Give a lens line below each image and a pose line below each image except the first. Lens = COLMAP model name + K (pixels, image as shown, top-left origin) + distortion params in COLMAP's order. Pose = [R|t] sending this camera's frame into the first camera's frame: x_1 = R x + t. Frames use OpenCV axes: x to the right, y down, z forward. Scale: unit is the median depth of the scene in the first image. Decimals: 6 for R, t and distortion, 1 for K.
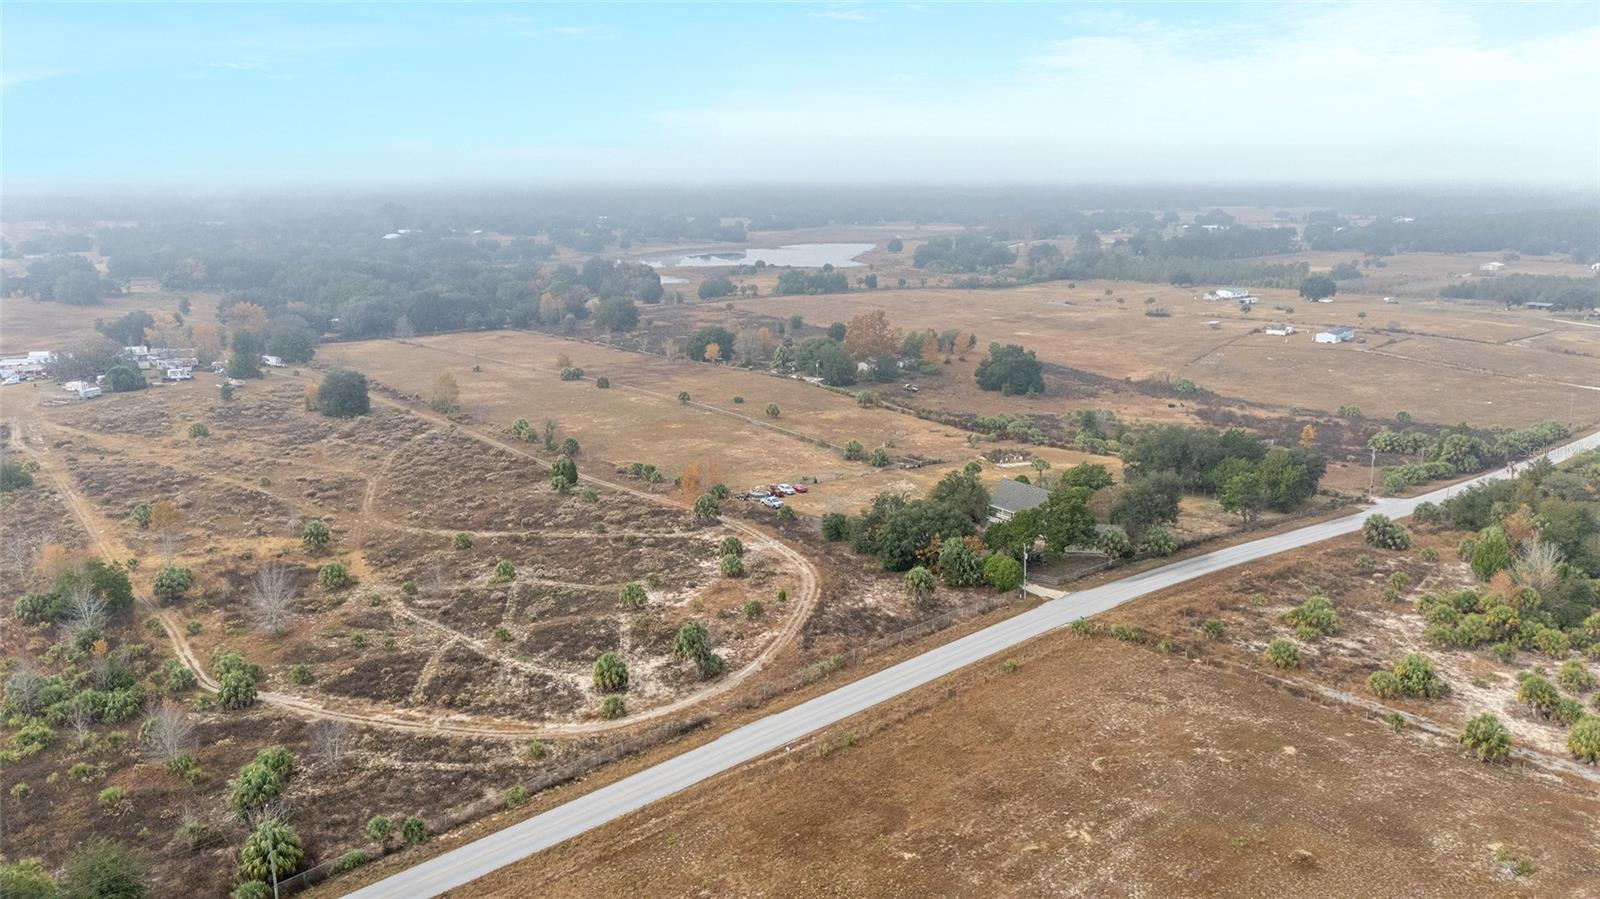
lens RADIAL K [[1174.4, 0, 800.0], [0, 1174.4, 449.5], [0, 0, 1]] dist [0.079402, -0.087666]
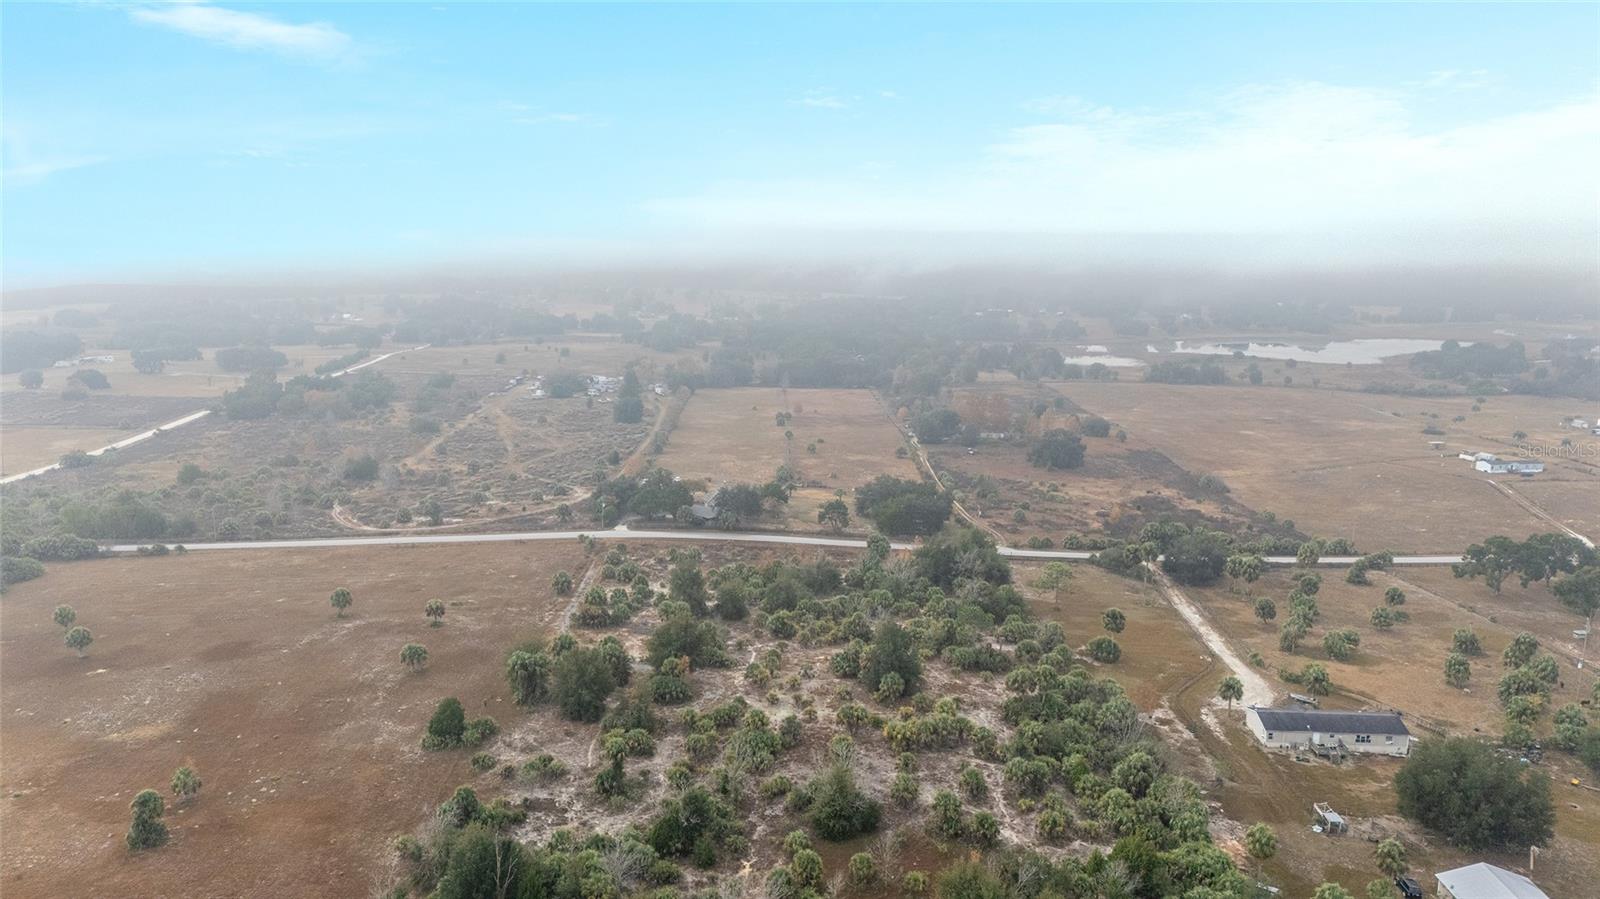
lens RADIAL K [[1174.4, 0, 800.0], [0, 1174.4, 449.5], [0, 0, 1]] dist [0.079402, -0.087666]
pose [[0.784917, 0.117901, -0.608281, 0.950238], [-0.154086, 0.988030, -0.007324, -0.019812], [0.600136, 0.099477, 0.793688, -0.201023]]
